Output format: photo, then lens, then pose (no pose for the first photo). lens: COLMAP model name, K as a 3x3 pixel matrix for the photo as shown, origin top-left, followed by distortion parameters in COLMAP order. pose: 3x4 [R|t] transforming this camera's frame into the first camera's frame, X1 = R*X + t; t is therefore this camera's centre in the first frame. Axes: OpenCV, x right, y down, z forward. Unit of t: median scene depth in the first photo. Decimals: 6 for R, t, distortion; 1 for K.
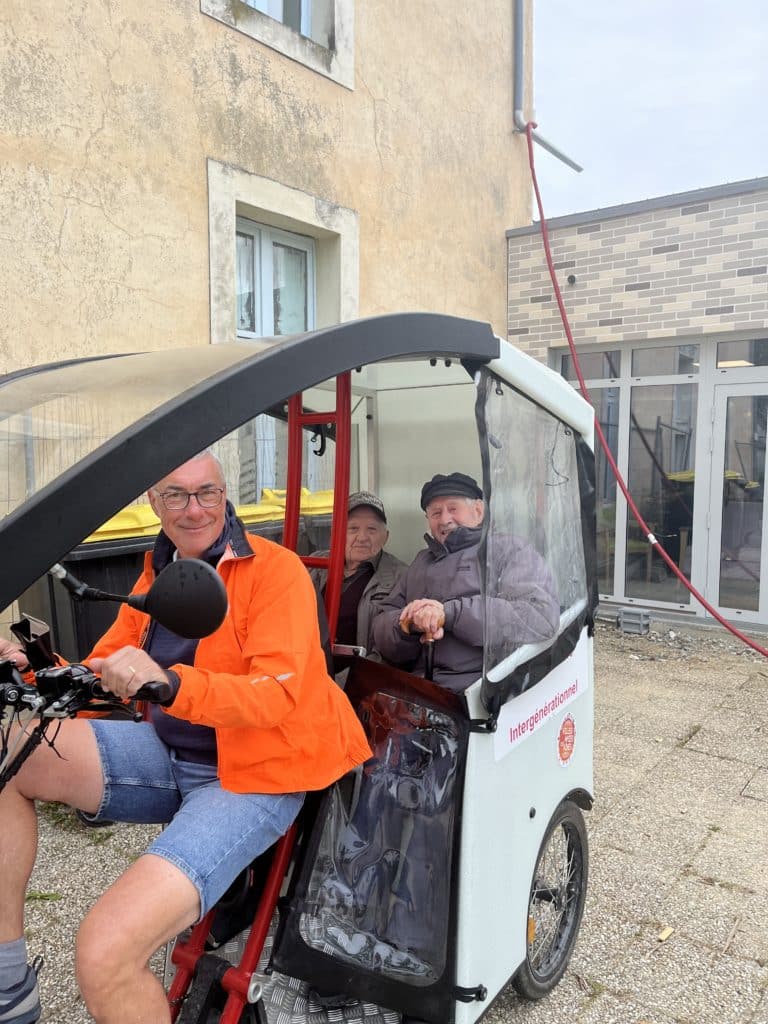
lens RADIAL K [[863.9, 0, 383.7], [0, 863.9, 540.1], [0, 0, 1]] dist [0.114652, -0.179557]
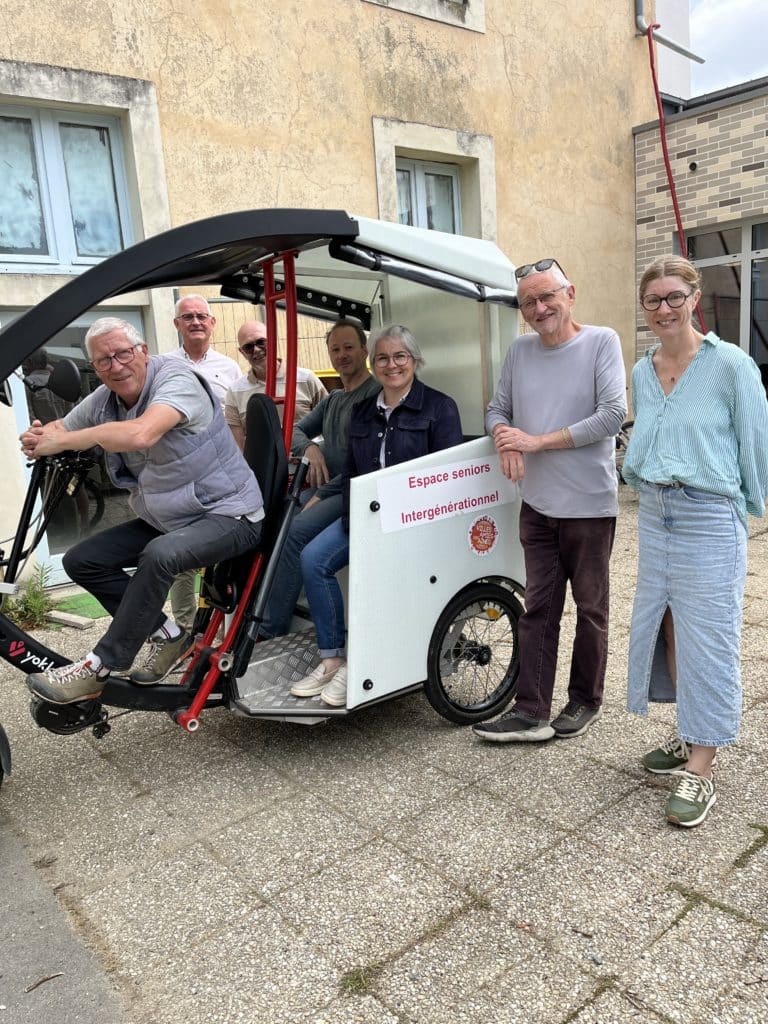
lens RADIAL K [[835.7, 0, 384.0], [0, 835.7, 540.0], [0, 0, 1]] dist [0.123995, -0.182373]
pose [[0.979026, -0.035613, -0.200598, 0.044966], [0.057257, 0.993017, 0.103148, 0.059024], [0.195524, -0.112470, 0.974228, -0.280590]]
